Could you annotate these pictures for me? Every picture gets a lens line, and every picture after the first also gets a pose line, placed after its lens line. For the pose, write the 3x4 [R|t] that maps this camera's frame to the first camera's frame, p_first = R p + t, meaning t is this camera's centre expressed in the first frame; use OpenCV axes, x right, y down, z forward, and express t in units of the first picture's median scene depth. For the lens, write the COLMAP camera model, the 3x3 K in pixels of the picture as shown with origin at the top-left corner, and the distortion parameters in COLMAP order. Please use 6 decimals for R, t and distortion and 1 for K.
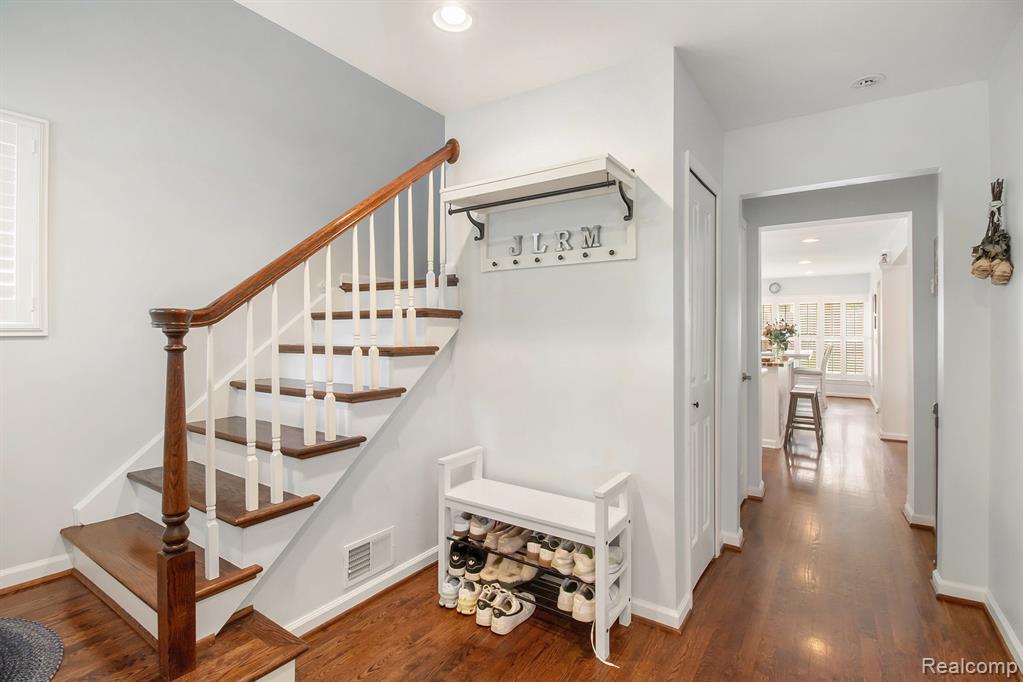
lens RADIAL K [[476.1, 0, 511.1], [0, 476.1, 330.5], [0, 0, 1]] dist [0.003678, -0.014227]
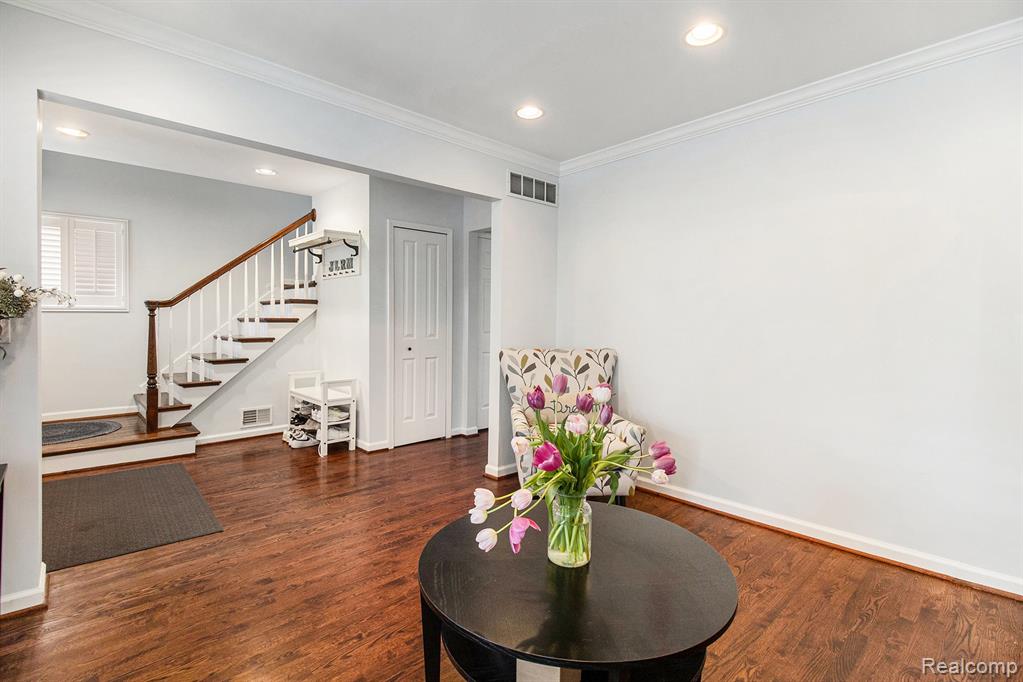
lens RADIAL K [[485.7, 0, 513.8], [0, 485.7, 323.7], [0, 0, 1]] dist [-0.001518, -0.000216]
pose [[0.973390, 0.005896, -0.229079, 1.318913], [-0.002960, 0.999909, 0.013160, 0.030049], [0.229136, -0.012132, 0.973319, -0.839977]]
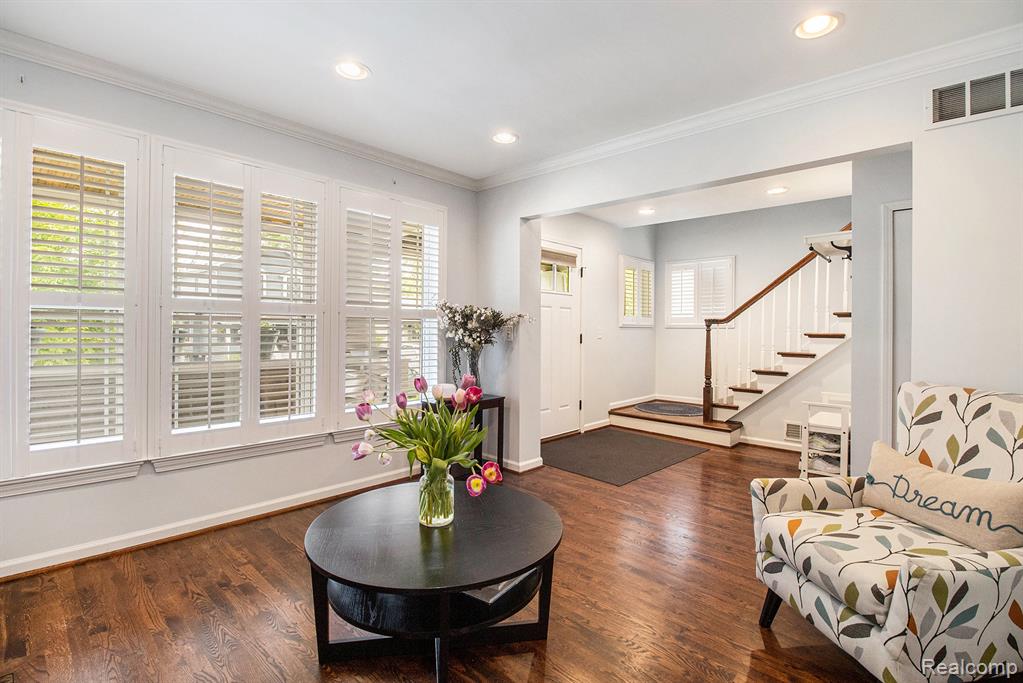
lens RADIAL K [[476.1, 0, 511.1], [0, 476.1, 331.0], [0, 0, 1]] dist [0.003678, -0.014227]
pose [[-0.158920, 0.000633, -0.987291, 2.011179], [-0.010530, 0.999942, 0.002337, 0.035883], [0.987235, 0.010768, -0.158904, 0.071346]]
